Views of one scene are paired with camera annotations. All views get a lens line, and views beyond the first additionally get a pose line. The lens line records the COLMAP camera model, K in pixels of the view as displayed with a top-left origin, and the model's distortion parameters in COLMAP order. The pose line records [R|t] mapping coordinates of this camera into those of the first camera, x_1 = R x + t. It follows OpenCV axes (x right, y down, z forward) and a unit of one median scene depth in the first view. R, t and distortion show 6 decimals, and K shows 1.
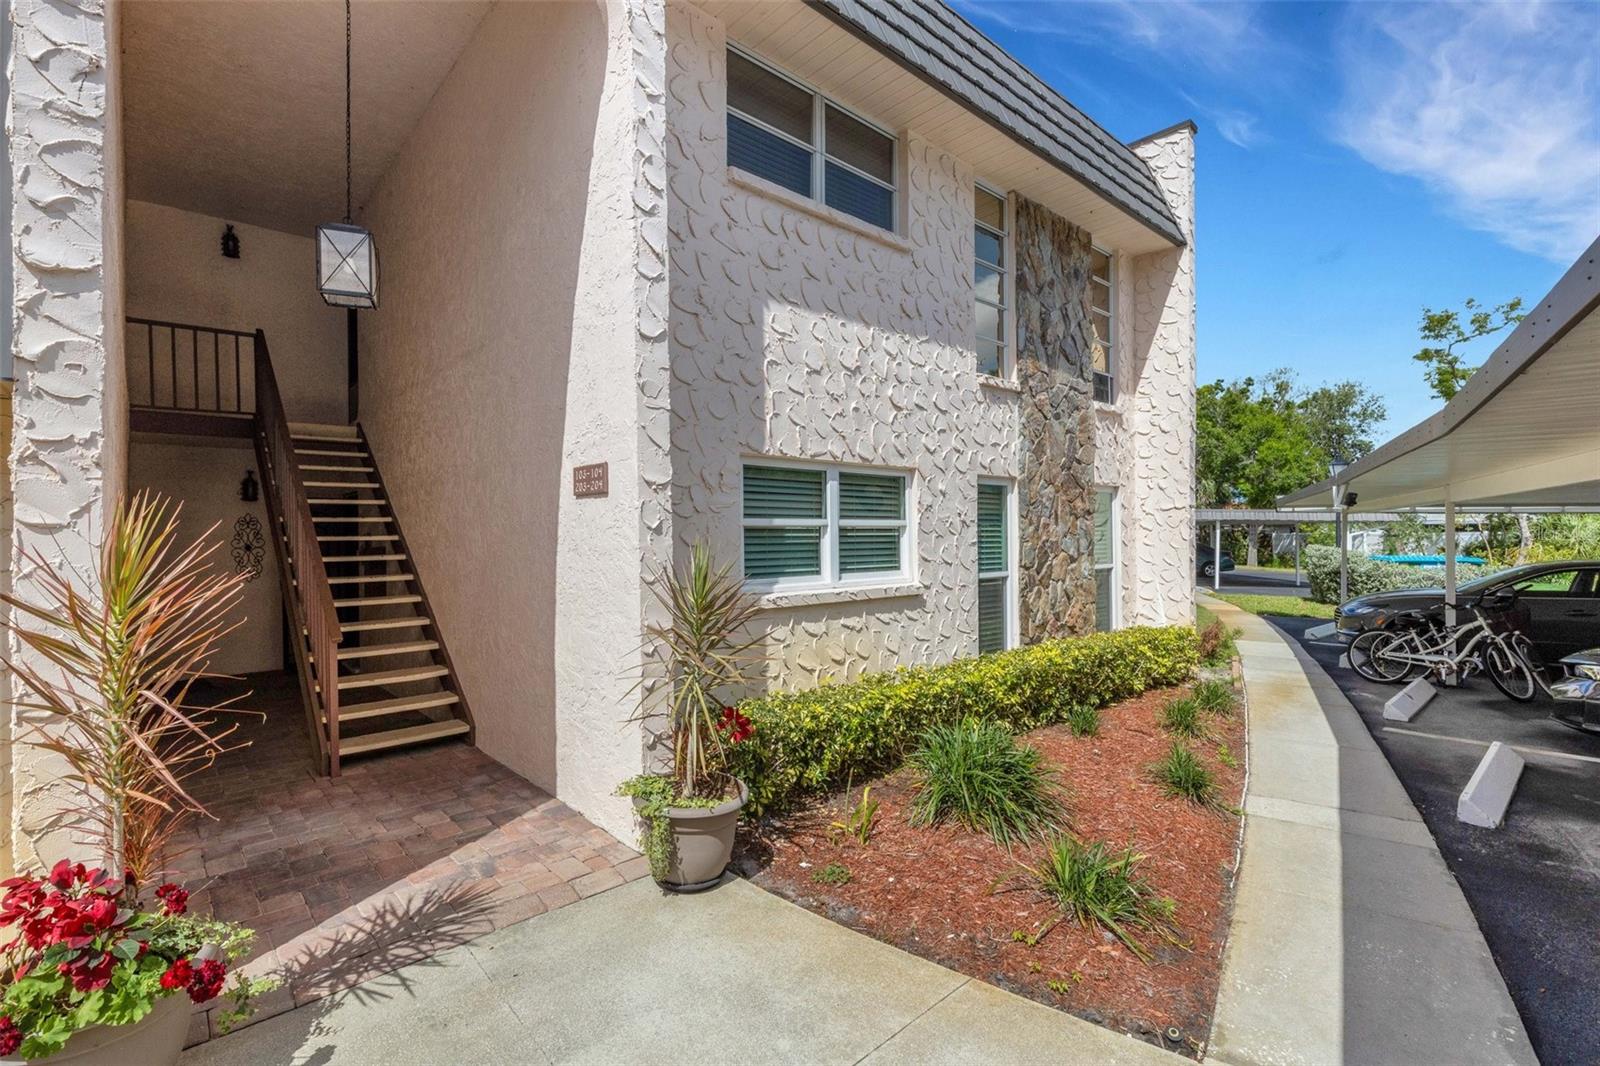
lens RADIAL K [[726.6, 0, 799.9], [0, 726.6, 531.1], [0, 0, 1]] dist [0.002337, -0.000623]
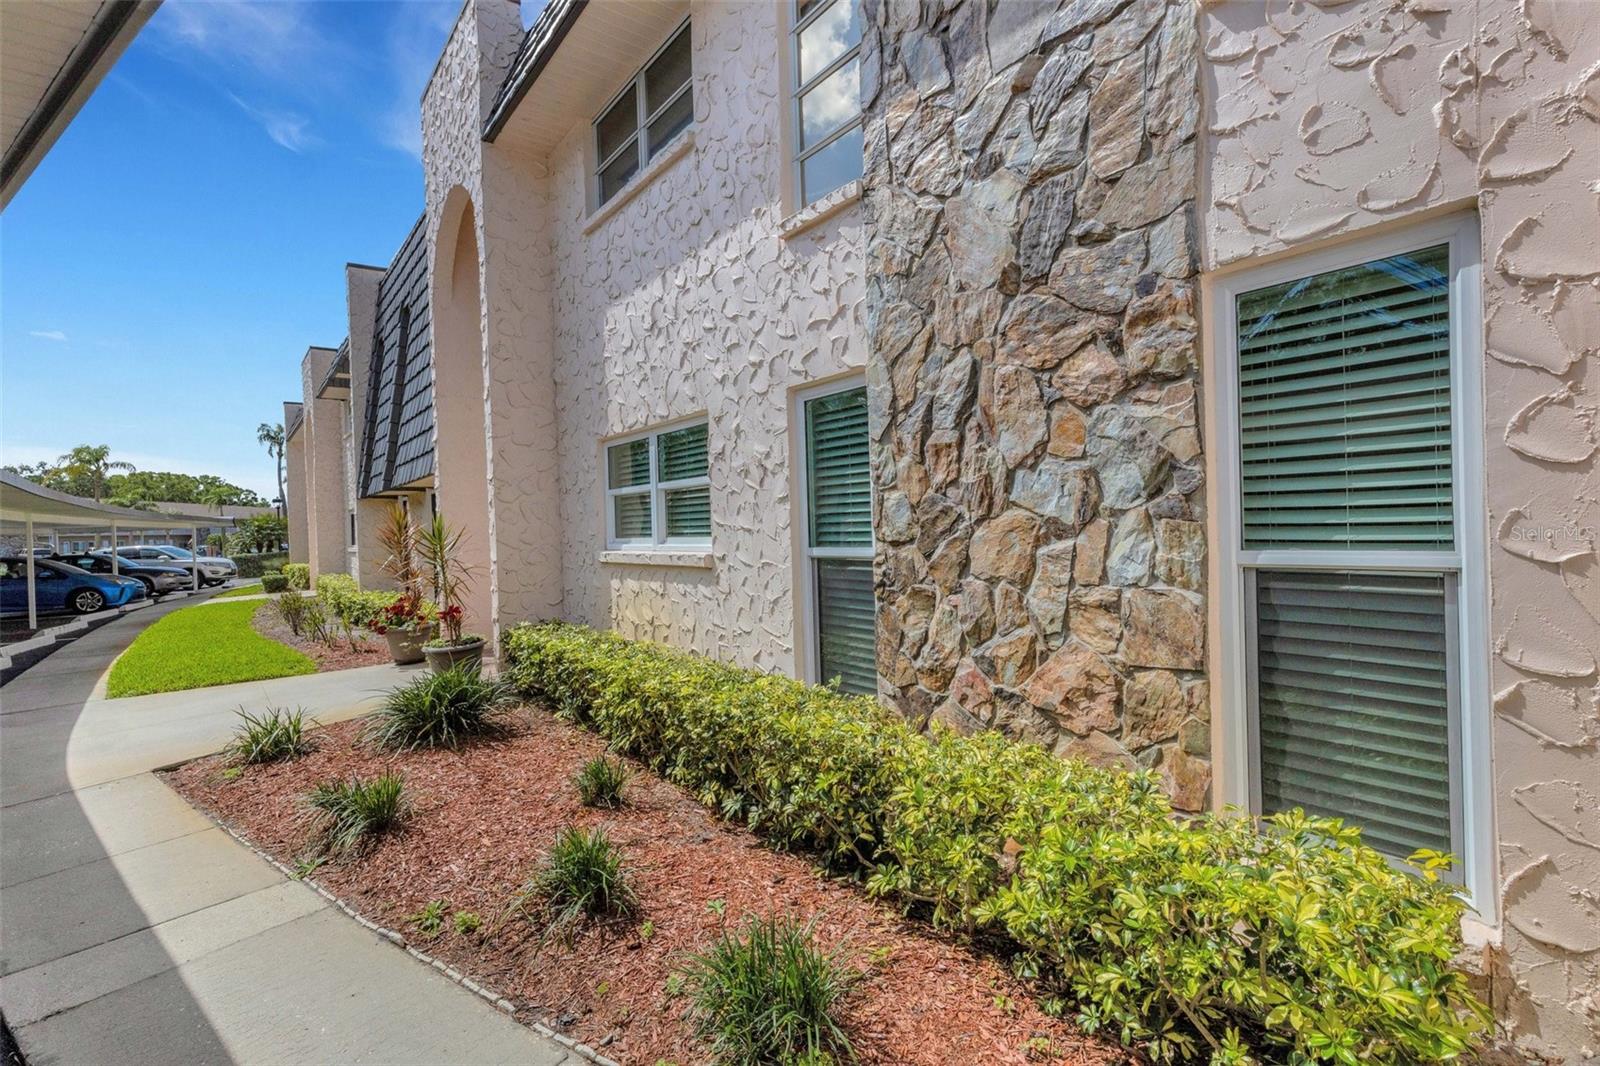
lens RADIAL K [[726.6, 0, 799.9], [0, 726.6, 531.1], [0, 0, 1]] dist [0.002337, -0.000623]
pose [[-0.064480, 0.015246, -0.997803, 0.989952], [0.039201, 0.999150, 0.012733, 0.042228], [0.997149, -0.038294, -0.065023, 1.195200]]
